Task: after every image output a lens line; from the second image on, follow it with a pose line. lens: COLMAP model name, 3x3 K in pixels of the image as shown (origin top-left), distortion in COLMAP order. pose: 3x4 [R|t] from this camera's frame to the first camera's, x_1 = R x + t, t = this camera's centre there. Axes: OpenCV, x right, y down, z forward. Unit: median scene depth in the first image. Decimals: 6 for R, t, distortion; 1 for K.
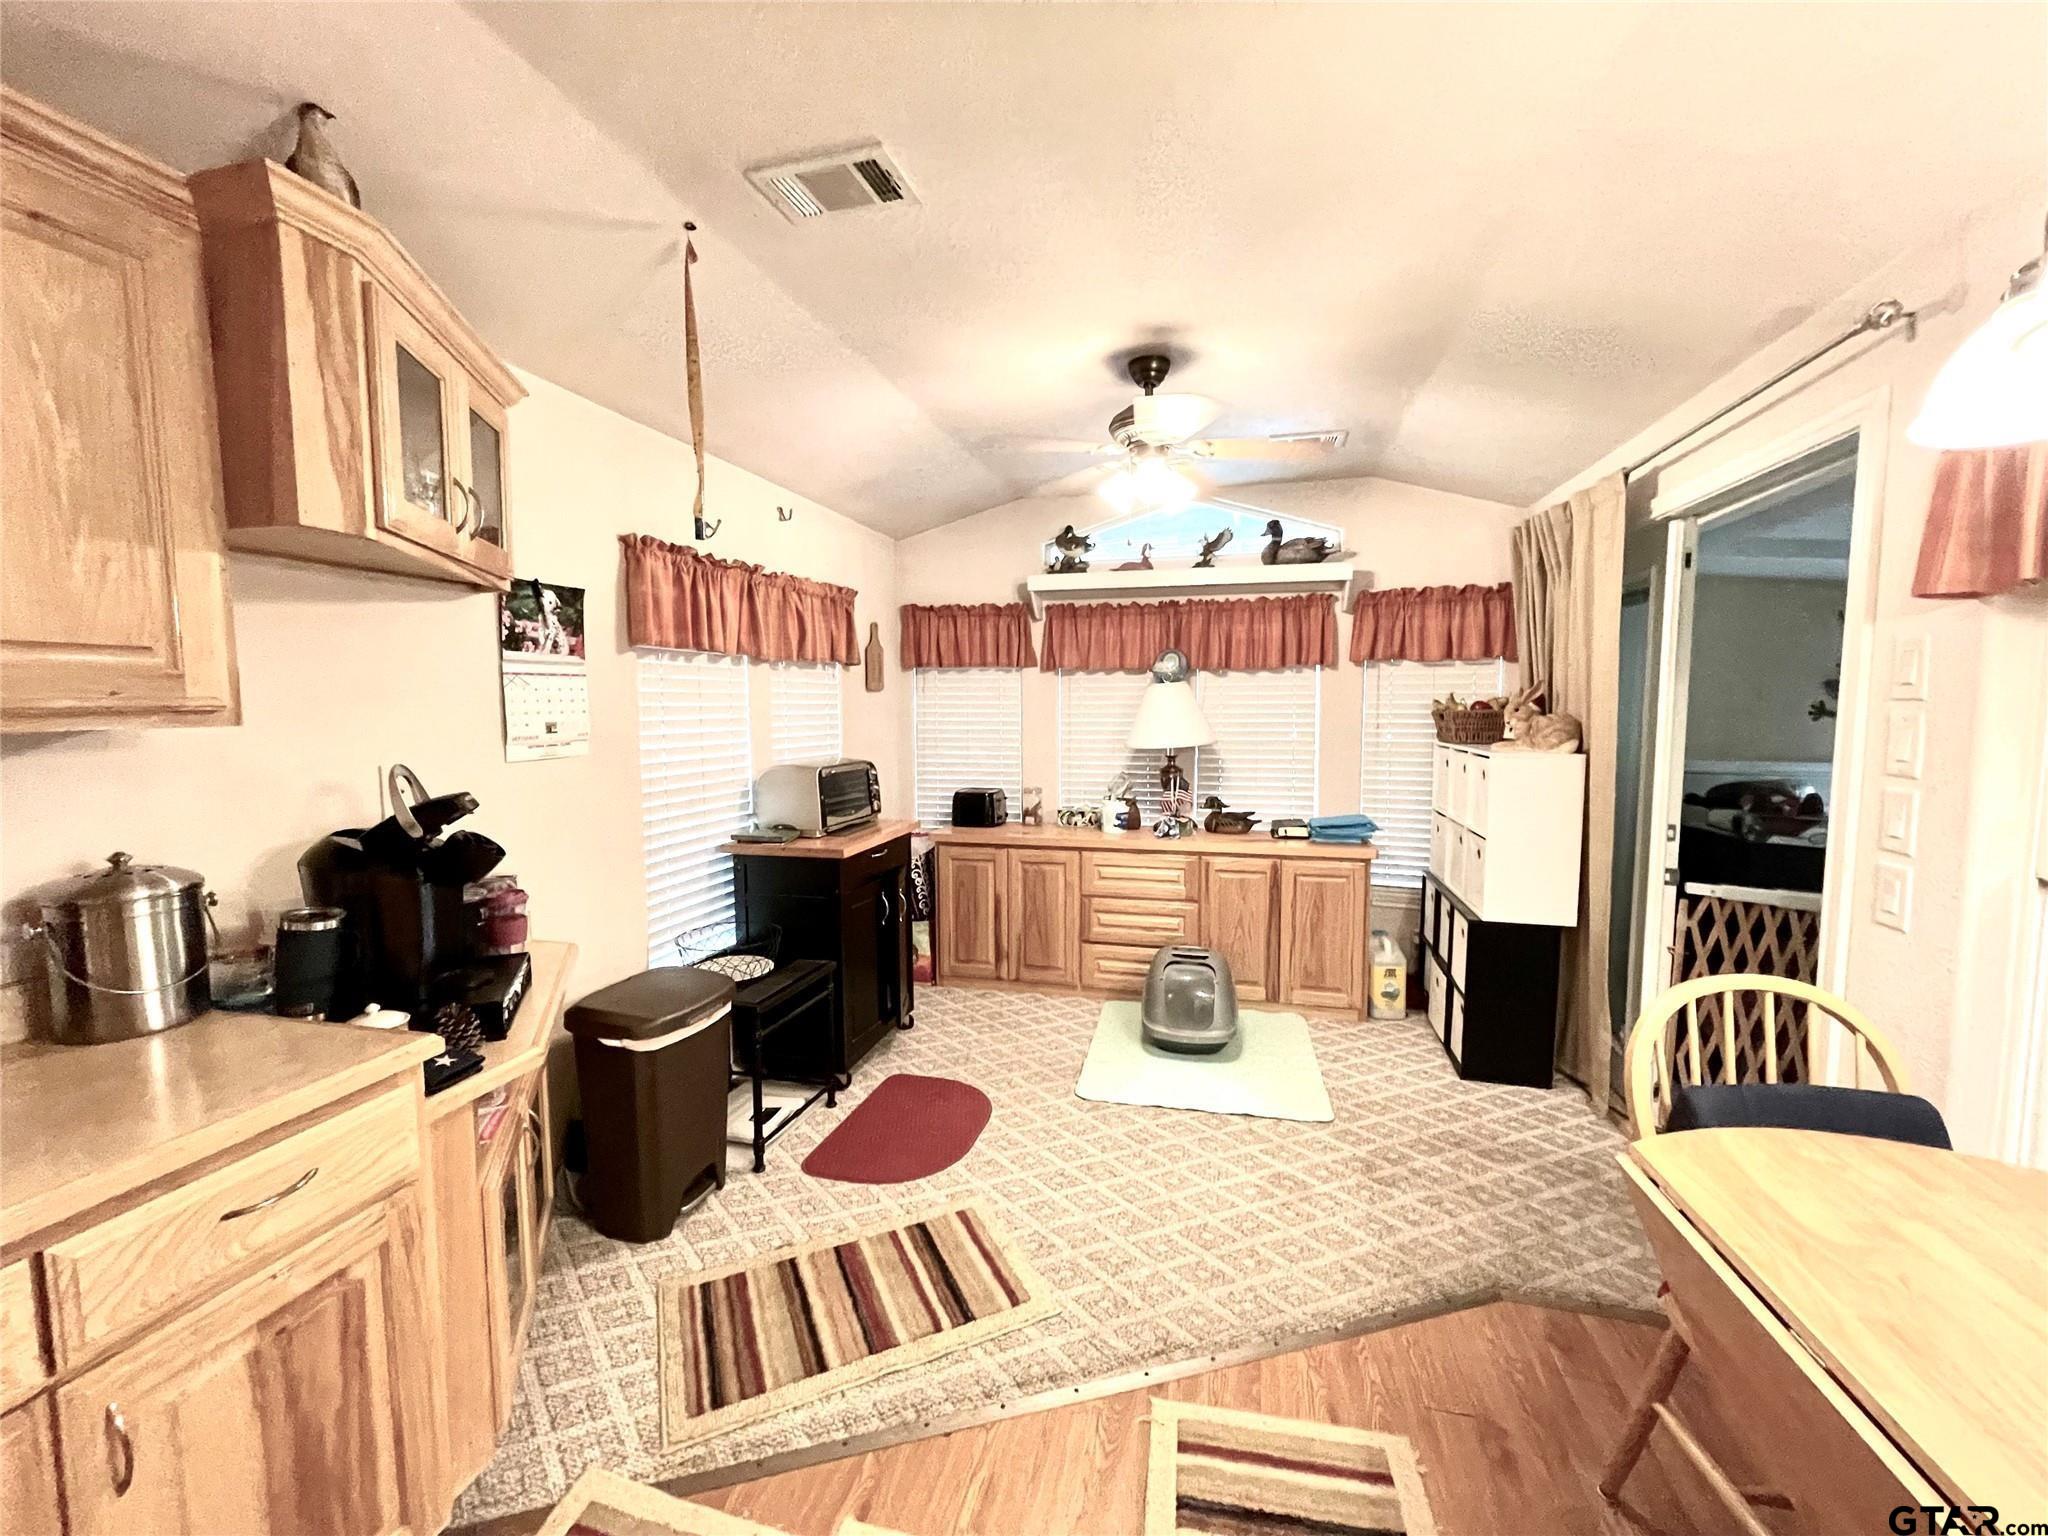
lens RADIAL K [[817.6, 0, 1024.0], [0, 817.6, 768.0], [0, 0, 1]] dist [-0.000379, -0.000257]
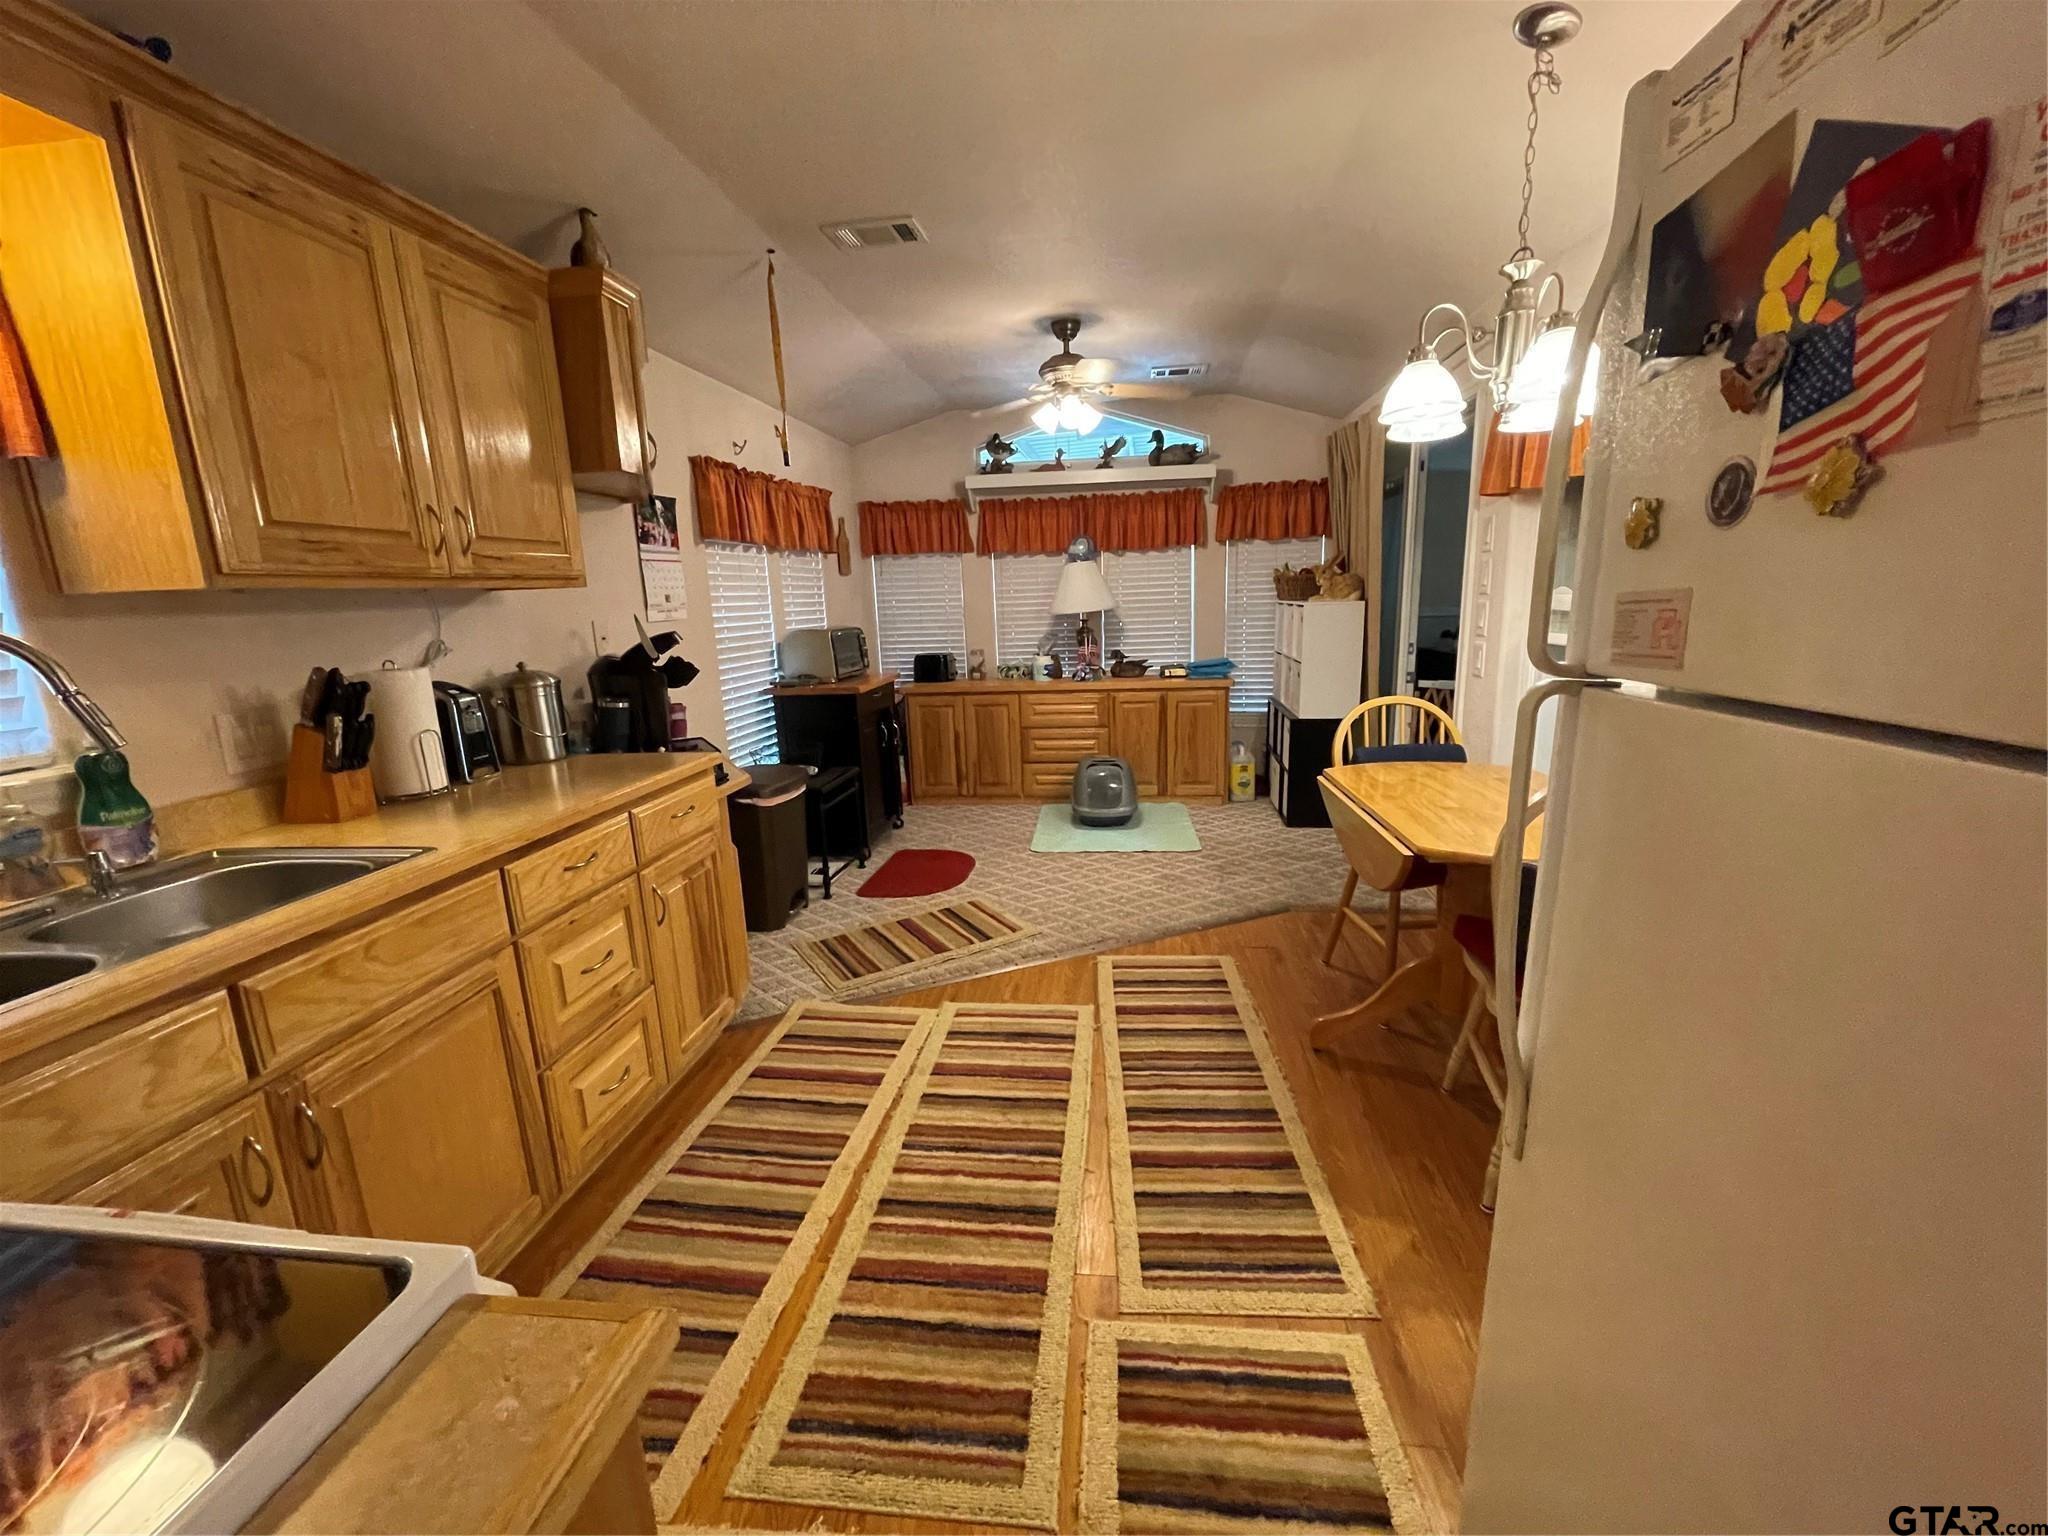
lens RADIAL K [[817.6, 0, 1024.0], [0, 817.6, 768.0], [0, 0, 1]] dist [-0.000379, -0.000257]
pose [[0.991543, -0.056116, 0.117017, -0.089910], [0.040813, 0.990765, 0.129300, 0.053833], [-0.123192, -0.123431, 0.984677, -0.333961]]
